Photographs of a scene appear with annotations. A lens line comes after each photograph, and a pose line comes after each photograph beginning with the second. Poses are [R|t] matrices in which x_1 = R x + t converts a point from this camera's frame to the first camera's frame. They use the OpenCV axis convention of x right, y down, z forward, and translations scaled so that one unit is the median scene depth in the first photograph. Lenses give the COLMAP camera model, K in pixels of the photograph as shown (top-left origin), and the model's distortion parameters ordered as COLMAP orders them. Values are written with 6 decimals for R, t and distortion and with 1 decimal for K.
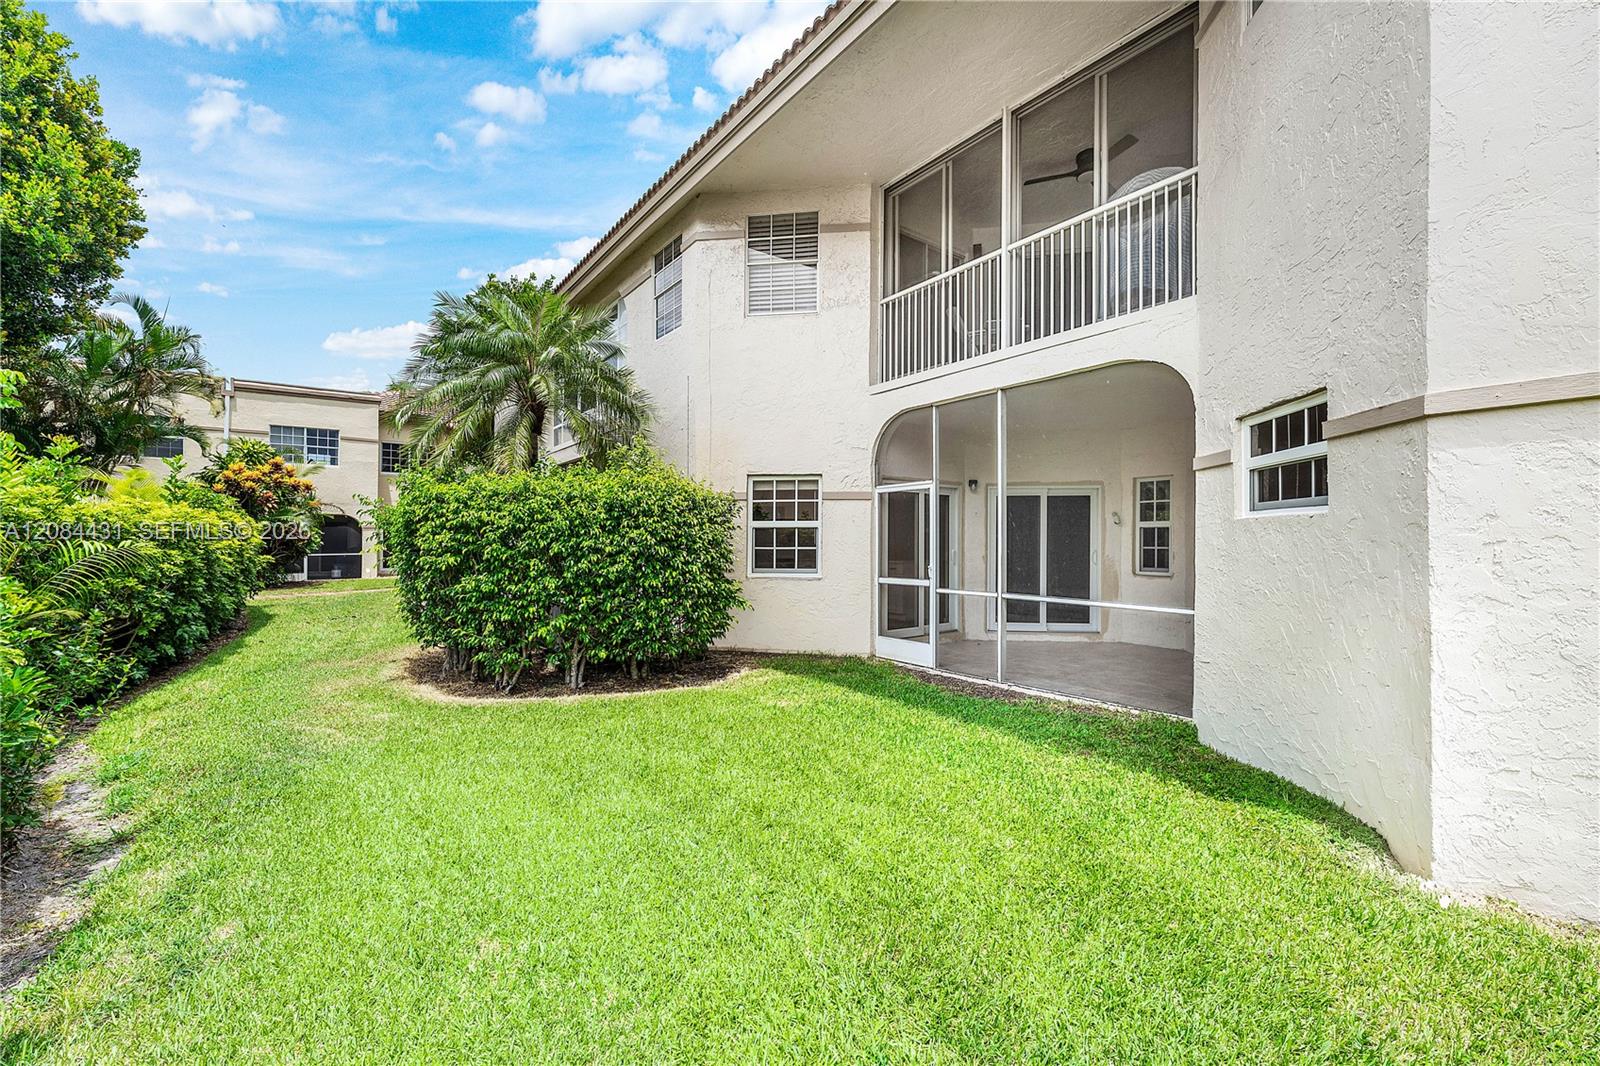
lens RADIAL K [[648.7, 0, 804.9], [0, 648.7, 533.1], [0, 0, 1]] dist [-0.000330, -0.001161]
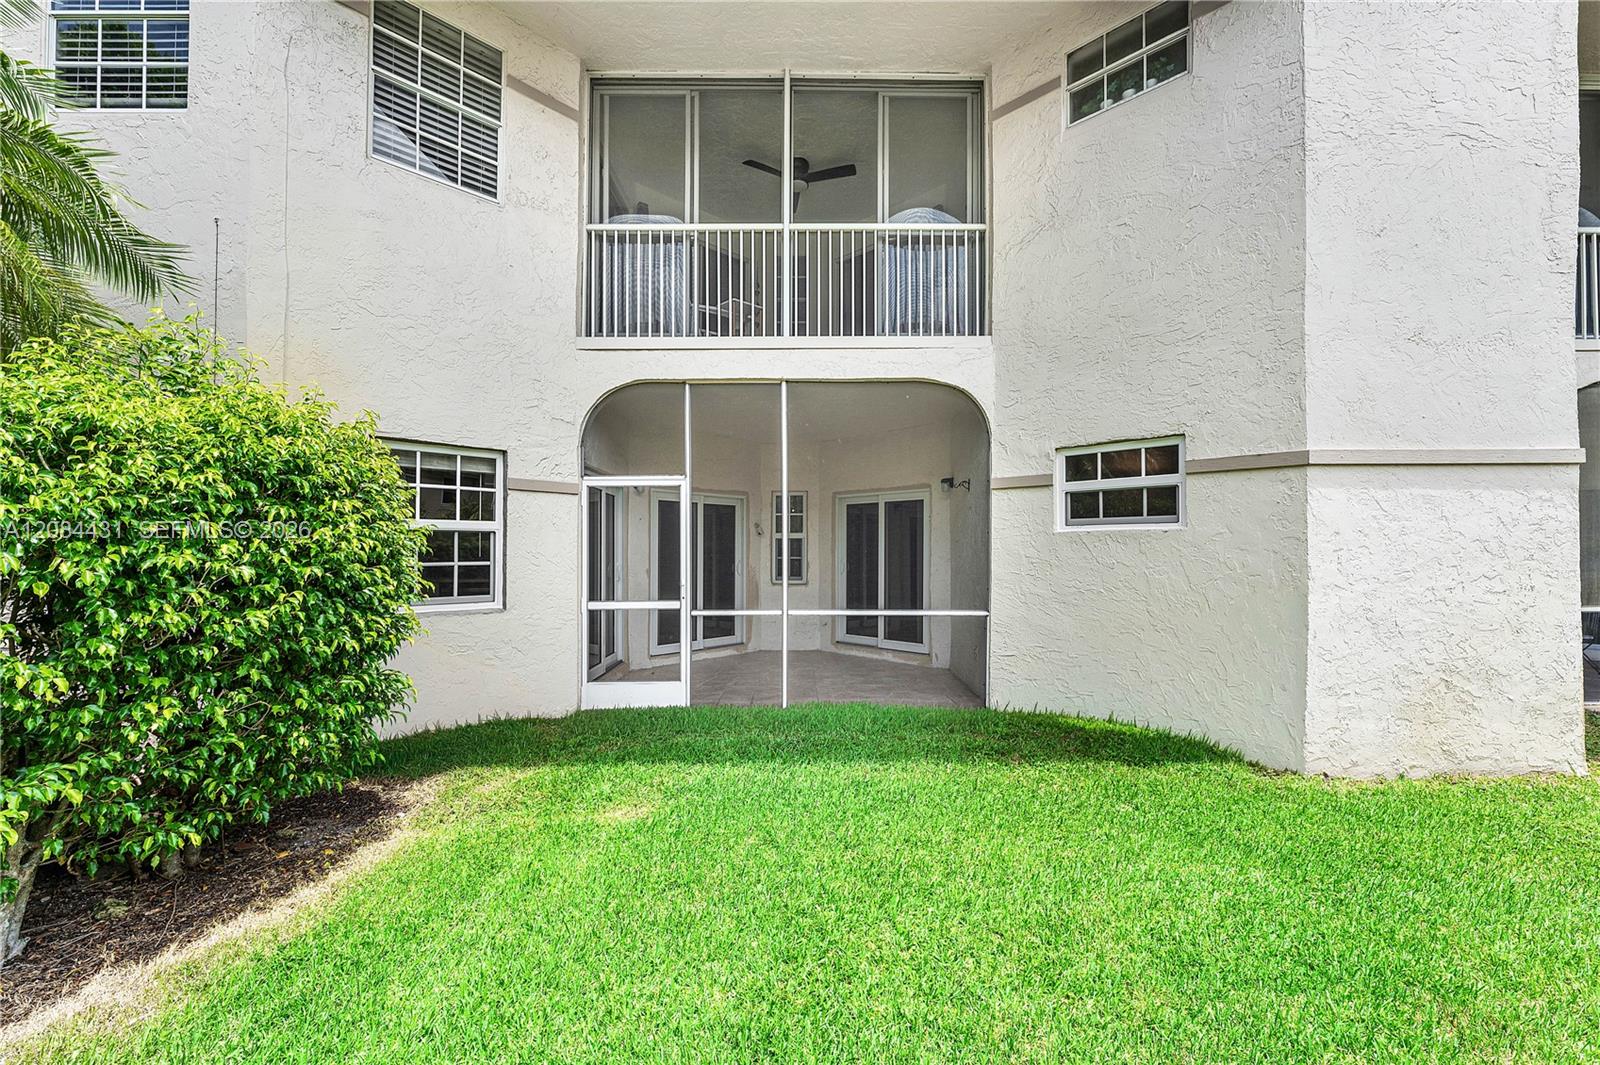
lens RADIAL K [[645.3, 0, 801.6], [0, 645.3, 541.5], [0, 0, 1]] dist [0.001664, -0.000917]
pose [[0.598788, 0.009990, 0.800845, -0.428397], [-0.005792, 0.999950, -0.008143, 0.006322], [-0.800887, 0.000238, 0.598816, 0.491834]]
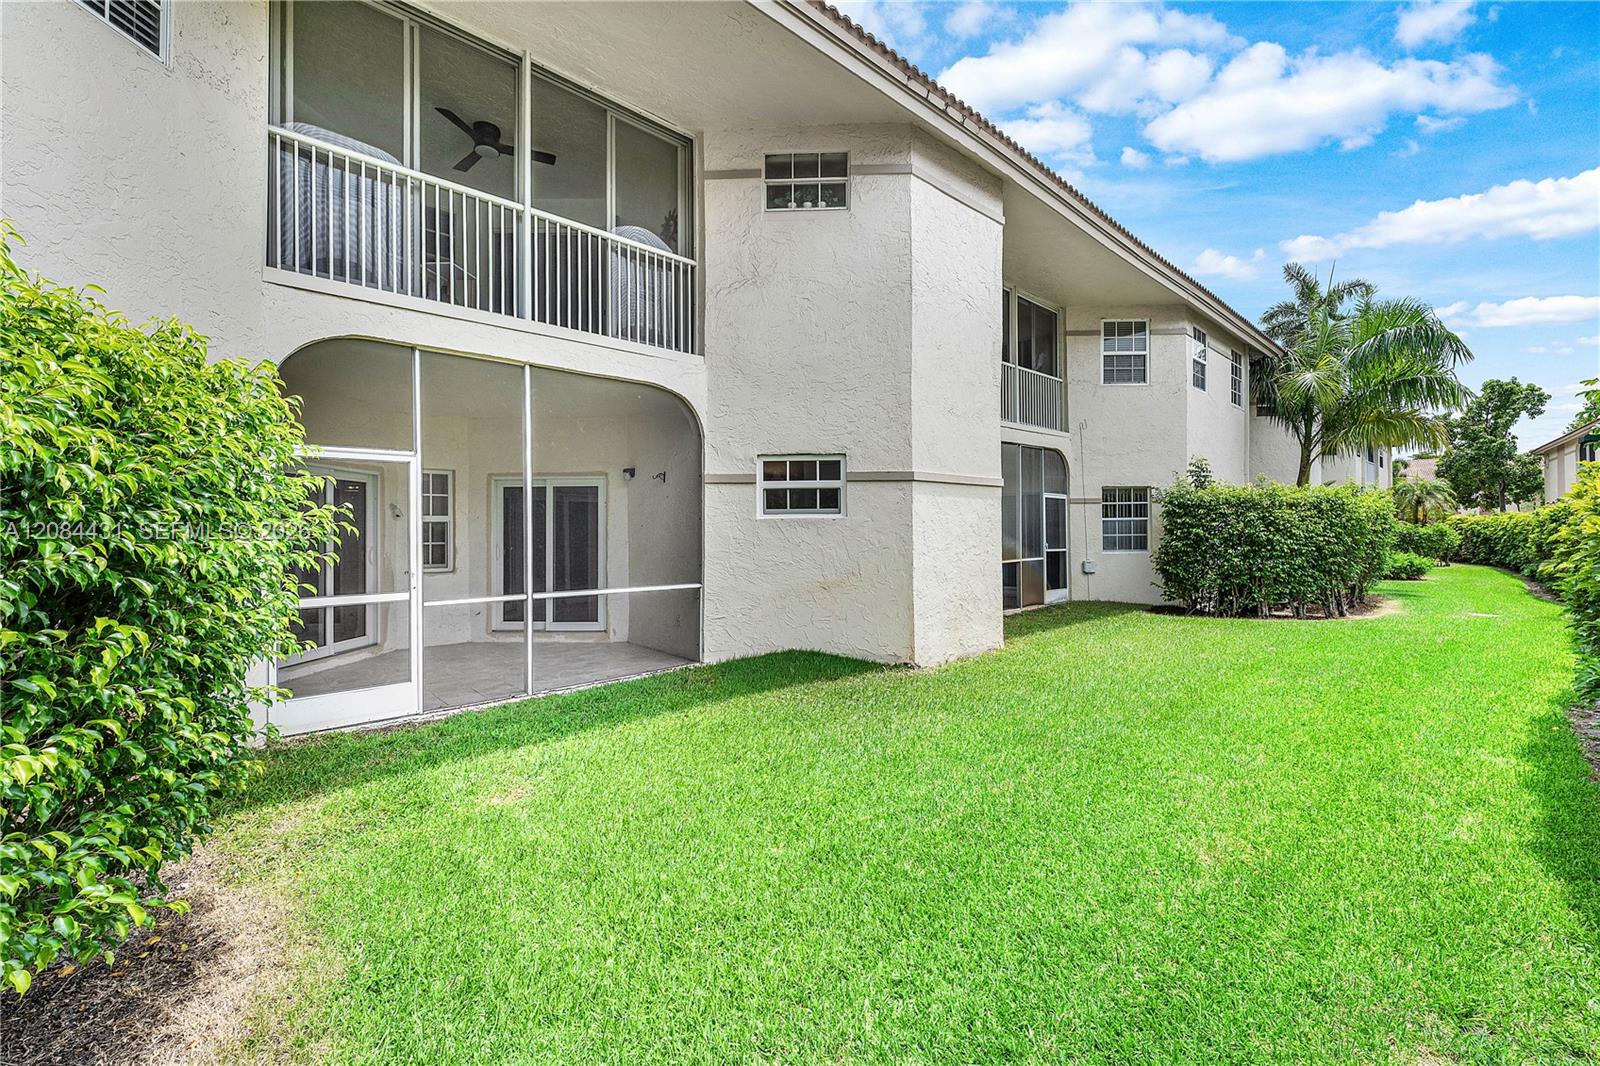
lens RADIAL K [[648.7, 0, 801.1], [0, 648.7, 528.1], [0, 0, 1]] dist [-0.000330, -0.001161]
pose [[-0.088045, 0.007171, 0.996091, -0.672829], [-0.002553, 0.999969, -0.007424, 0.008810], [-0.996113, -0.003196, -0.088024, 0.769200]]
